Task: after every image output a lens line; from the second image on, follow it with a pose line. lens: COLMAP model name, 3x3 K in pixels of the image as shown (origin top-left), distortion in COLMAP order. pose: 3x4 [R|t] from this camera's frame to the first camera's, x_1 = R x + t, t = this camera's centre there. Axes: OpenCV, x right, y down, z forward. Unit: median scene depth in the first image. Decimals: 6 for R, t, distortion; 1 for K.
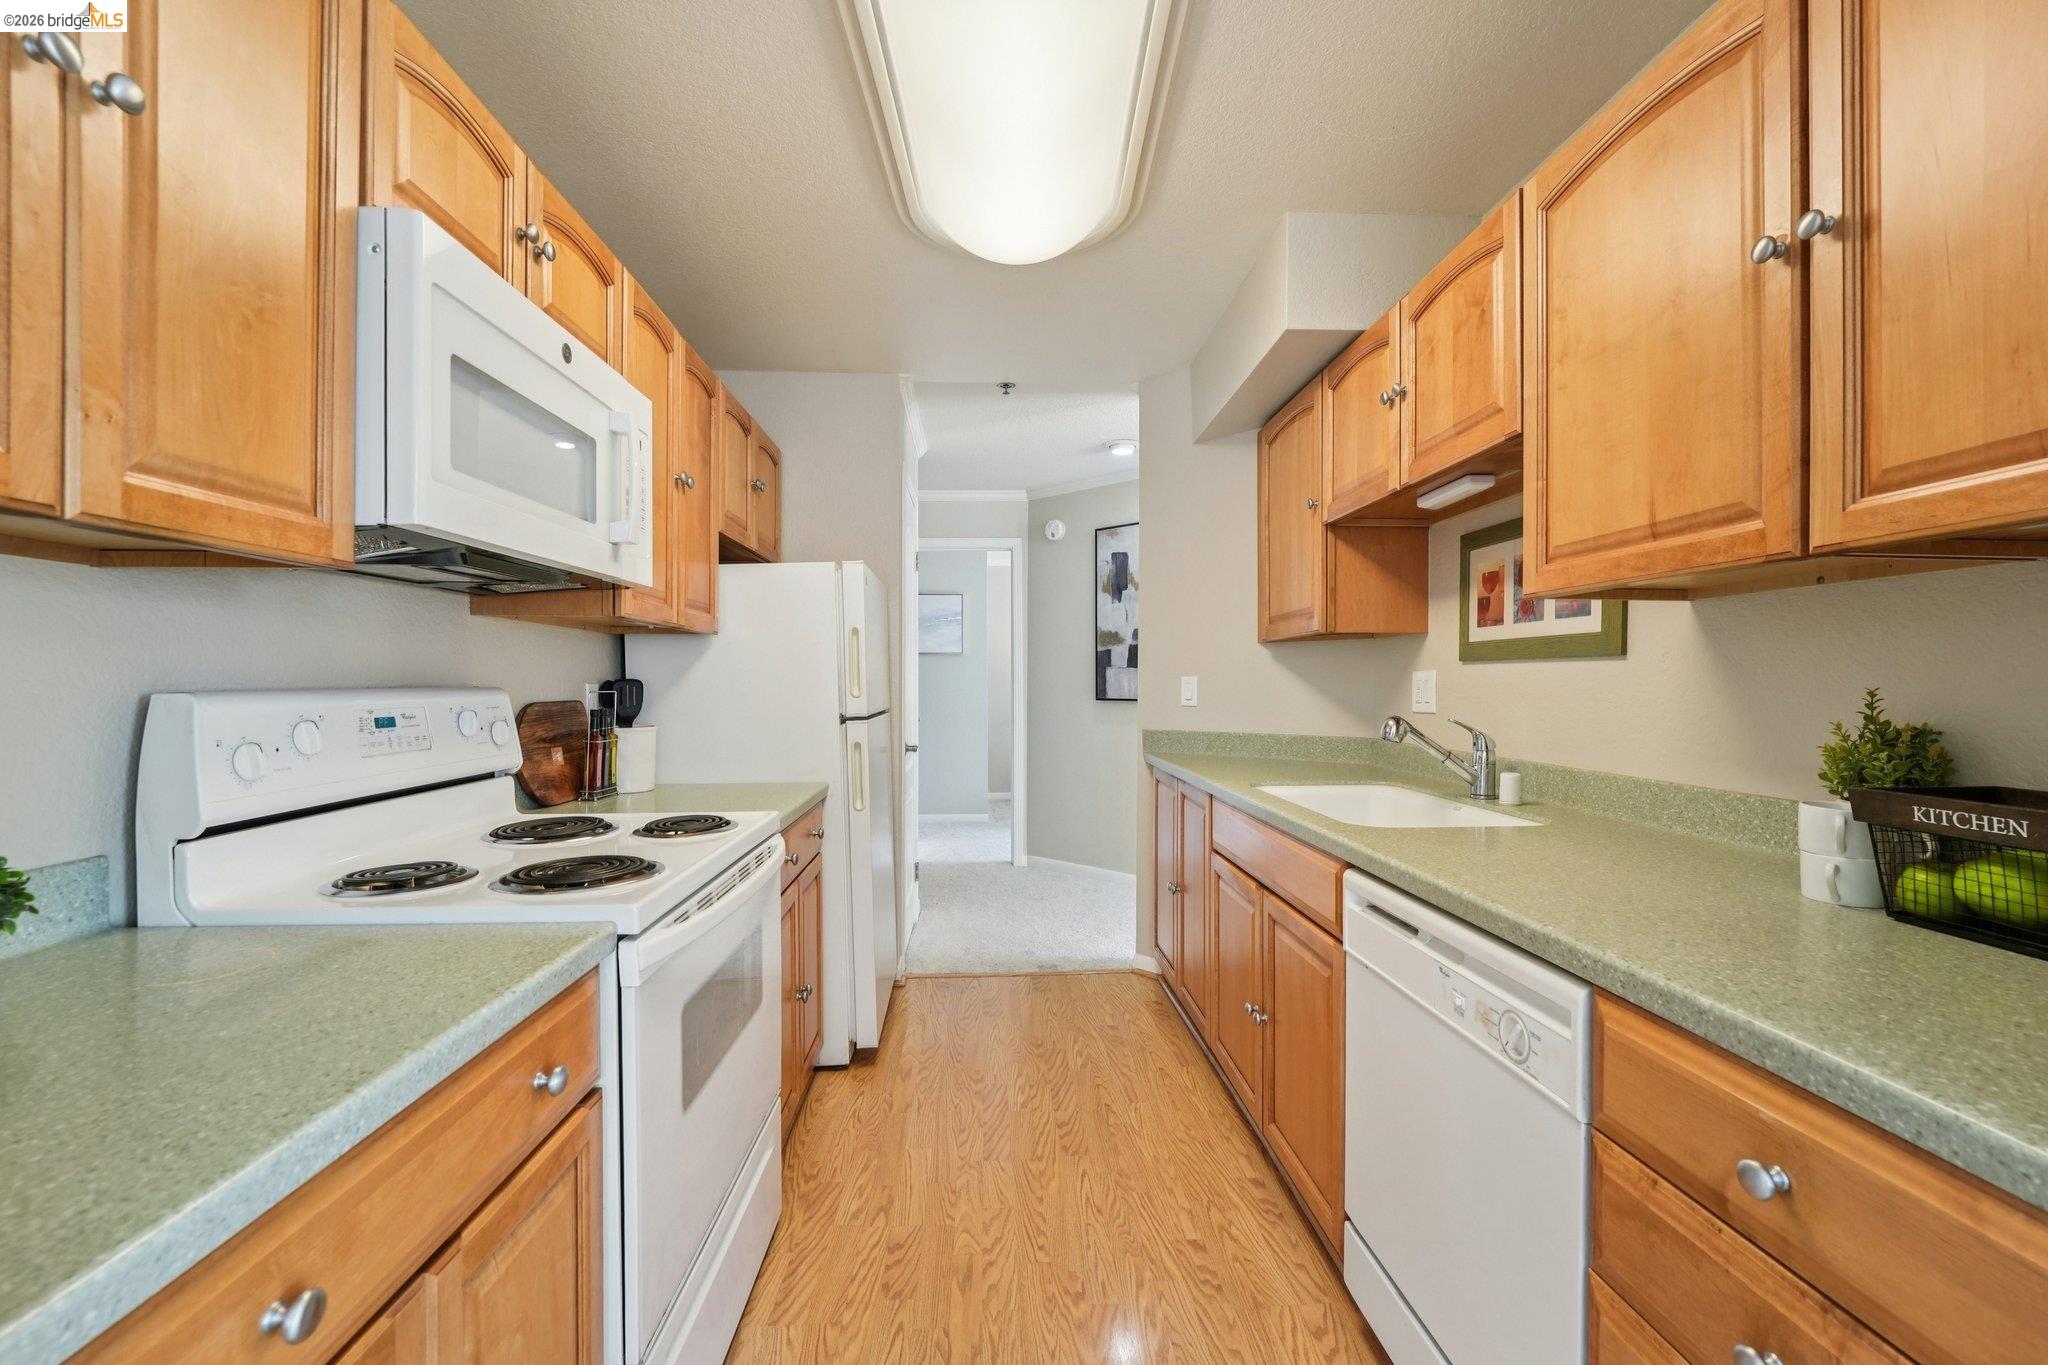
lens RADIAL K [[843.5, 0, 1019.0], [0, 843.5, 670.7], [0, 0, 1]] dist [-0.017676, 0.000121]
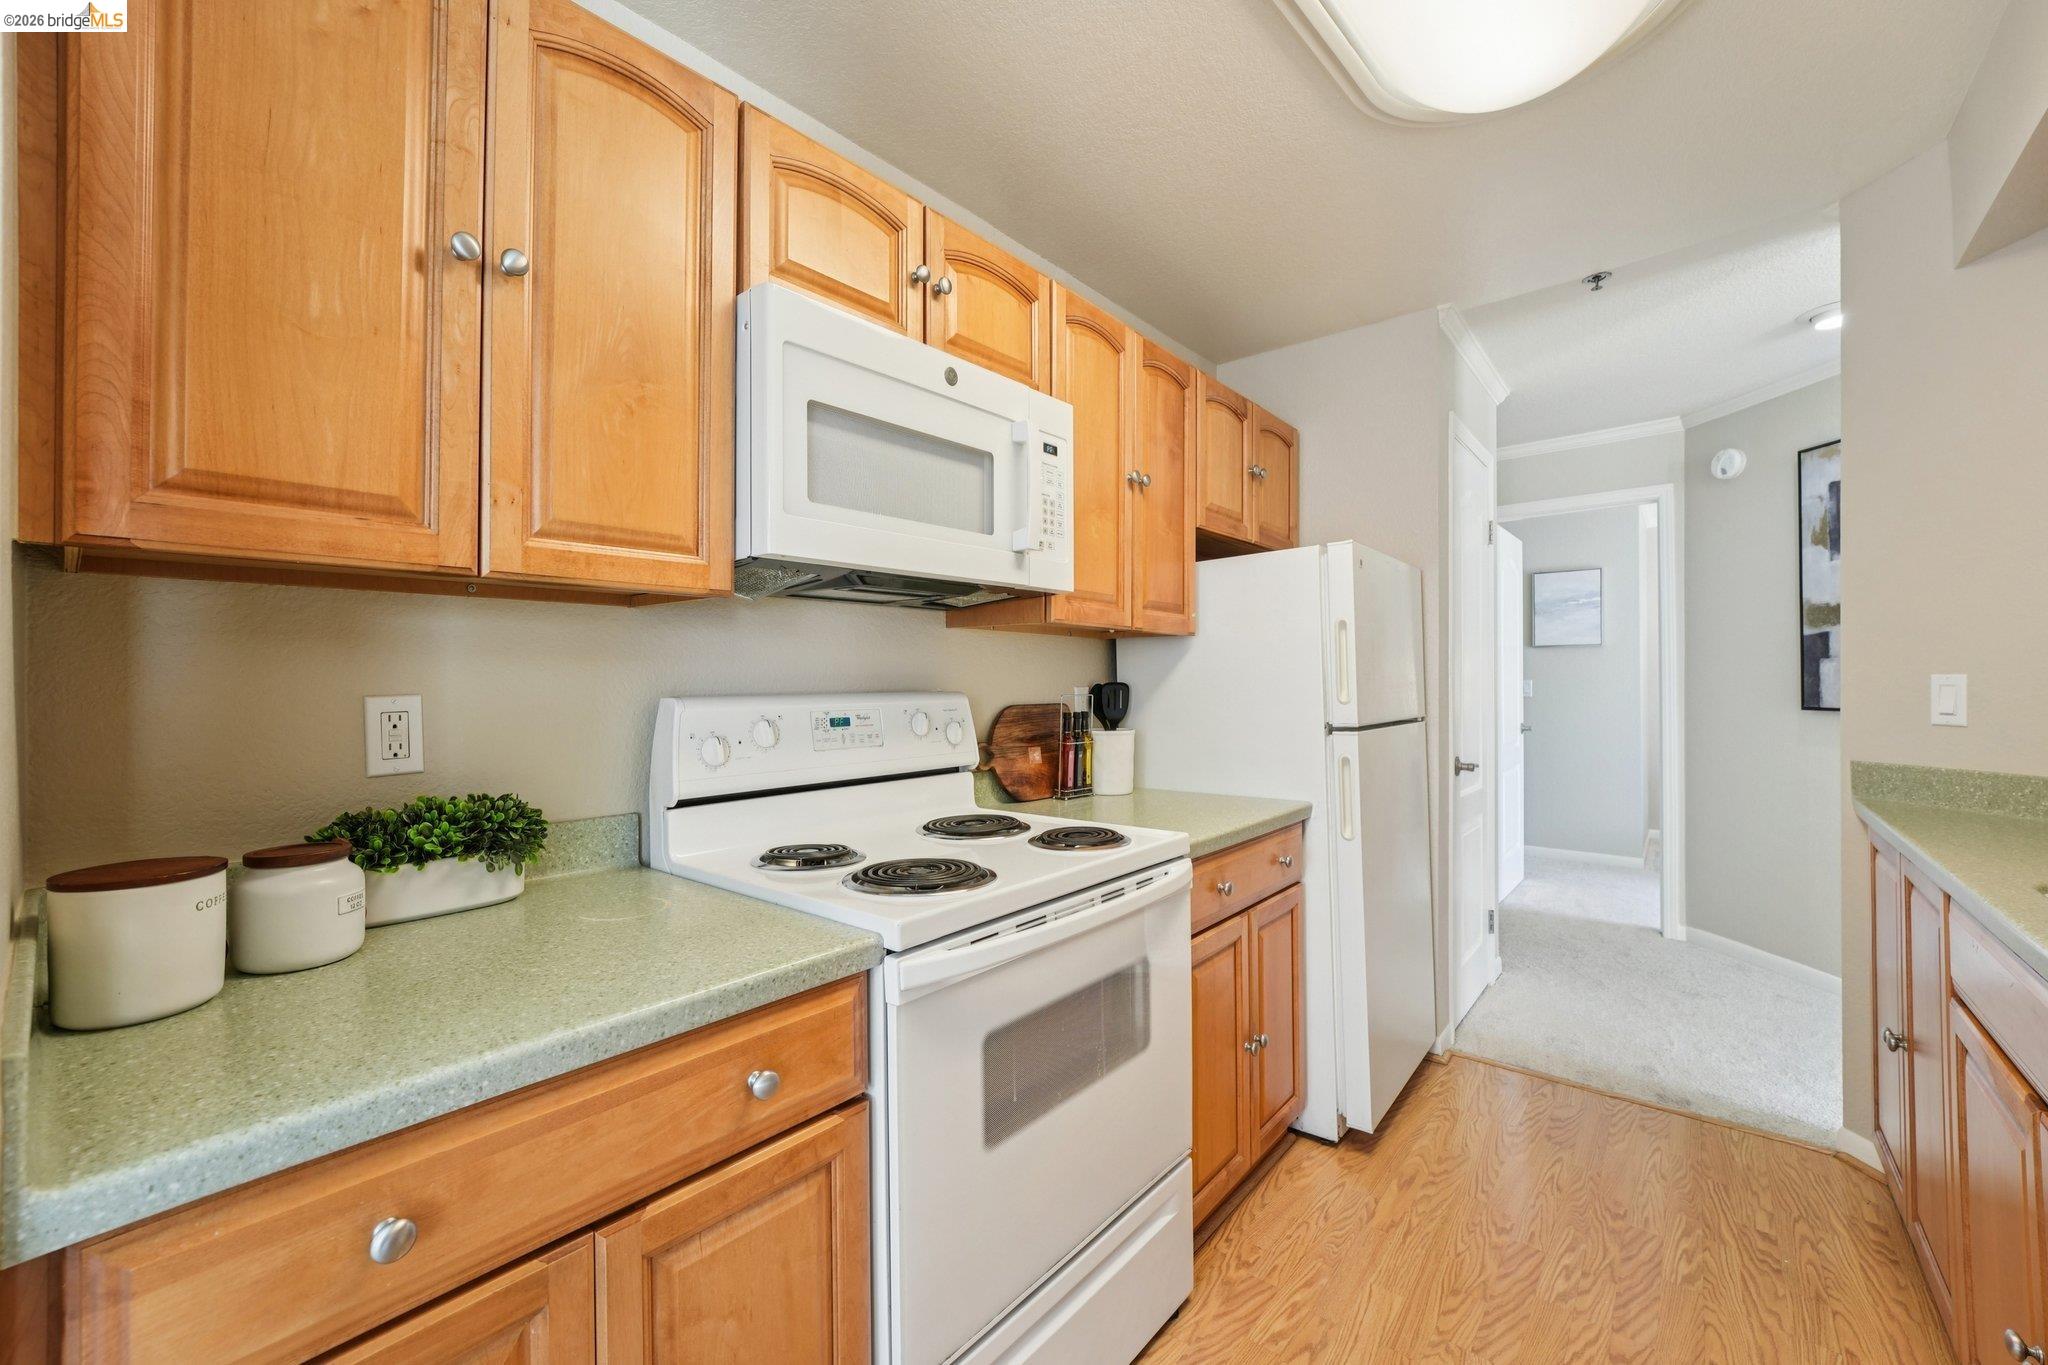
lens RADIAL K [[851.0, 0, 1037.8], [0, 851.0, 663.8], [0, 0, 1]] dist [-0.010852, -0.000281]
pose [[0.745268, -0.016731, -0.666555, 0.175752], [0.012904, 0.999860, -0.010670, -0.003773], [0.666640, -0.000649, 0.745379, 0.200353]]
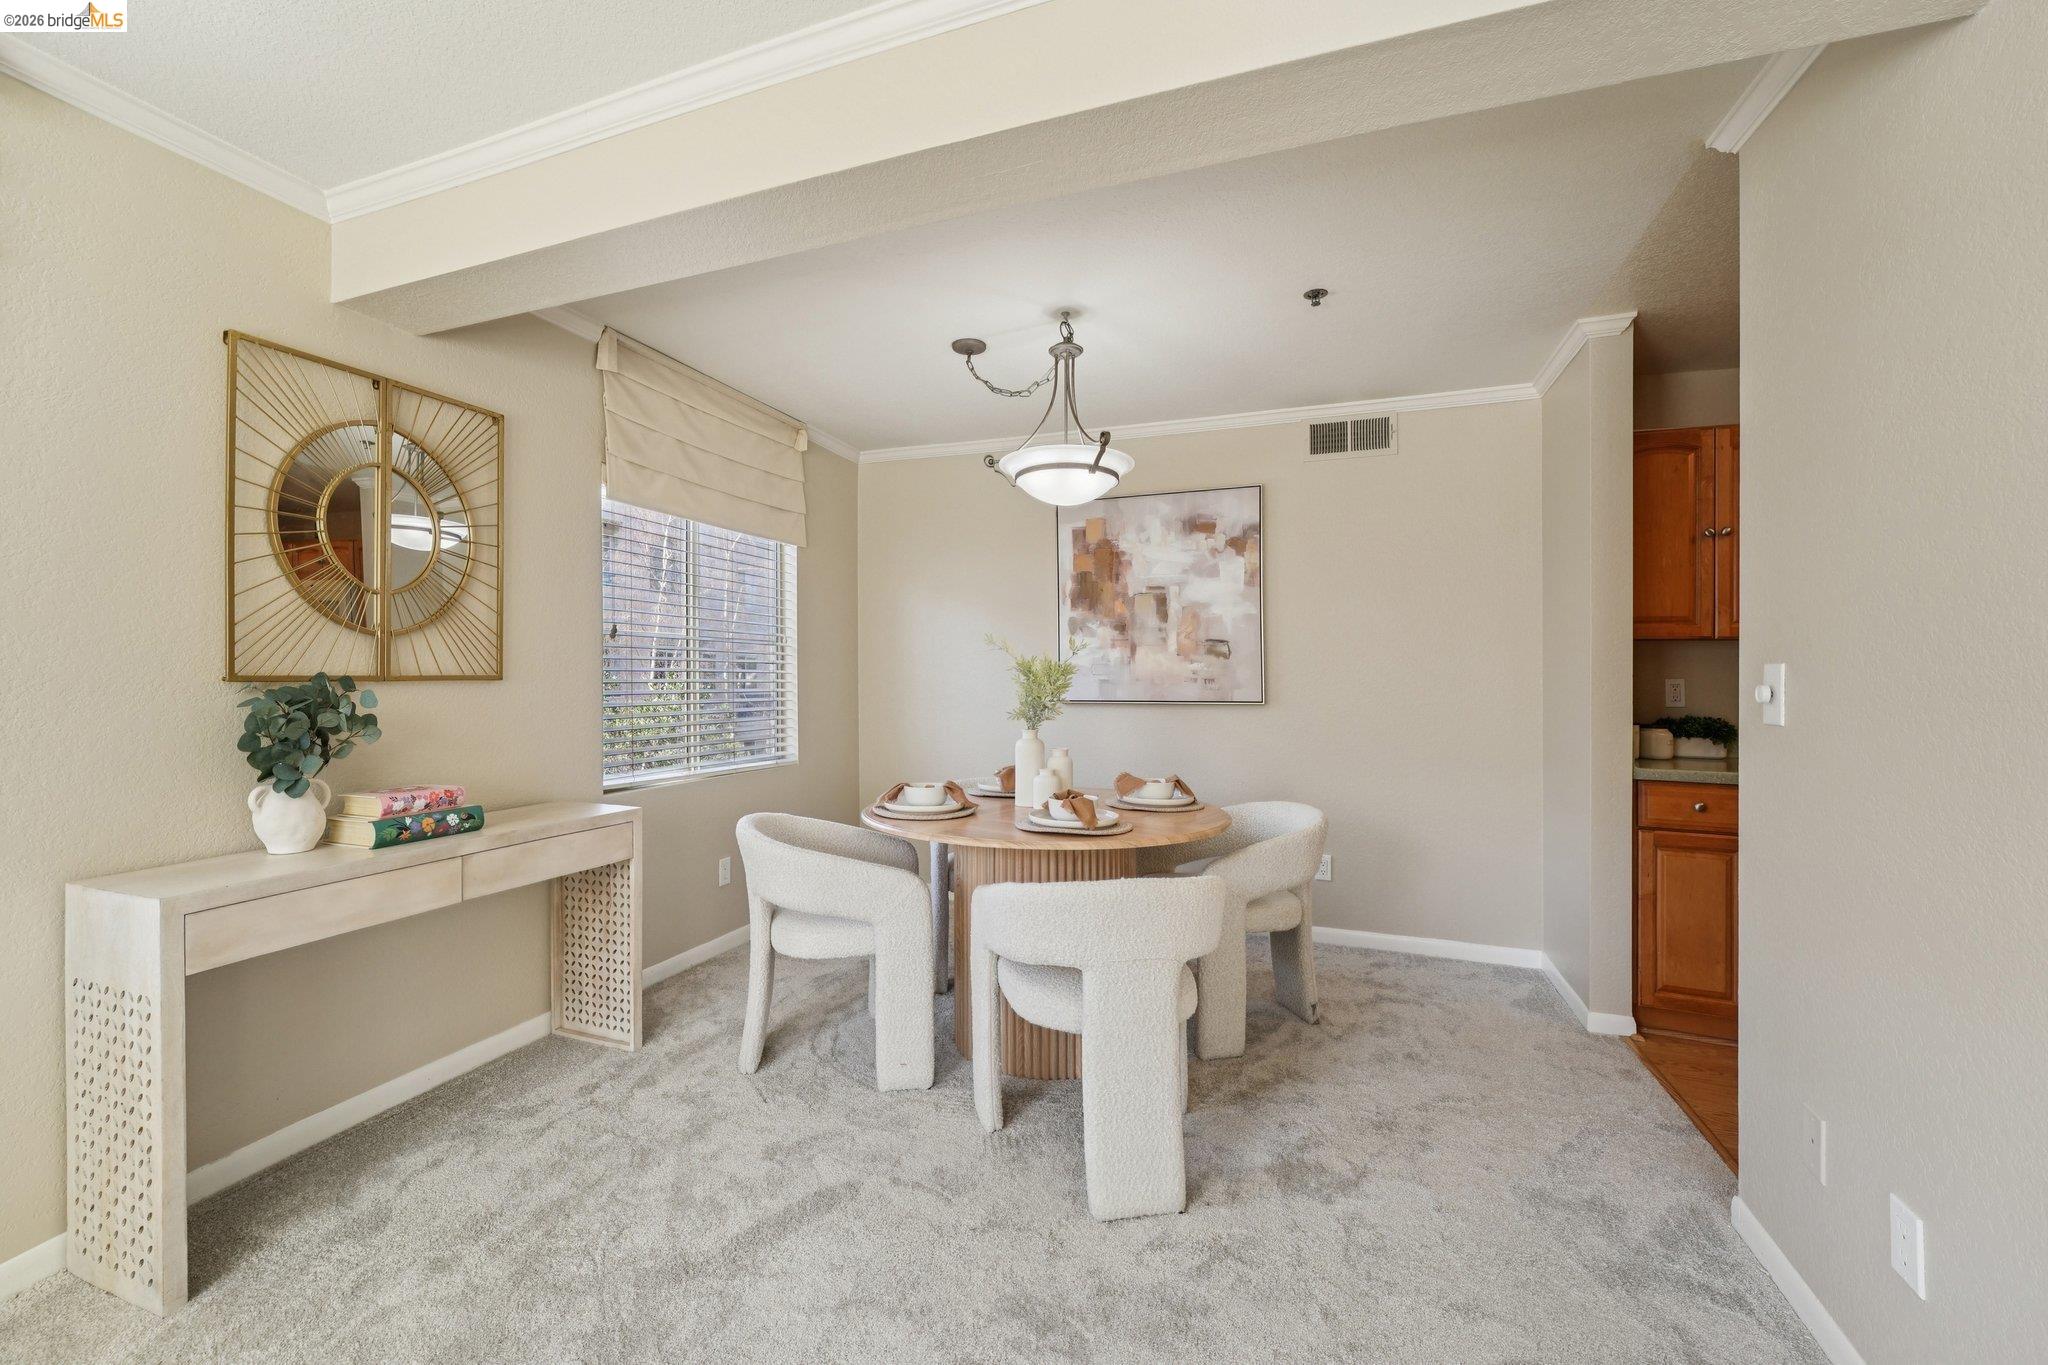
lens RADIAL K [[843.5, 0, 1019.0], [0, 843.5, 670.7], [0, 0, 1]] dist [-0.017676, 0.000121]
pose [[-0.363391, -0.008410, -0.931599, 1.527705], [0.009261, 0.999877, -0.012639, 0.001347], [0.931591, -0.013220, -0.363269, -0.298419]]
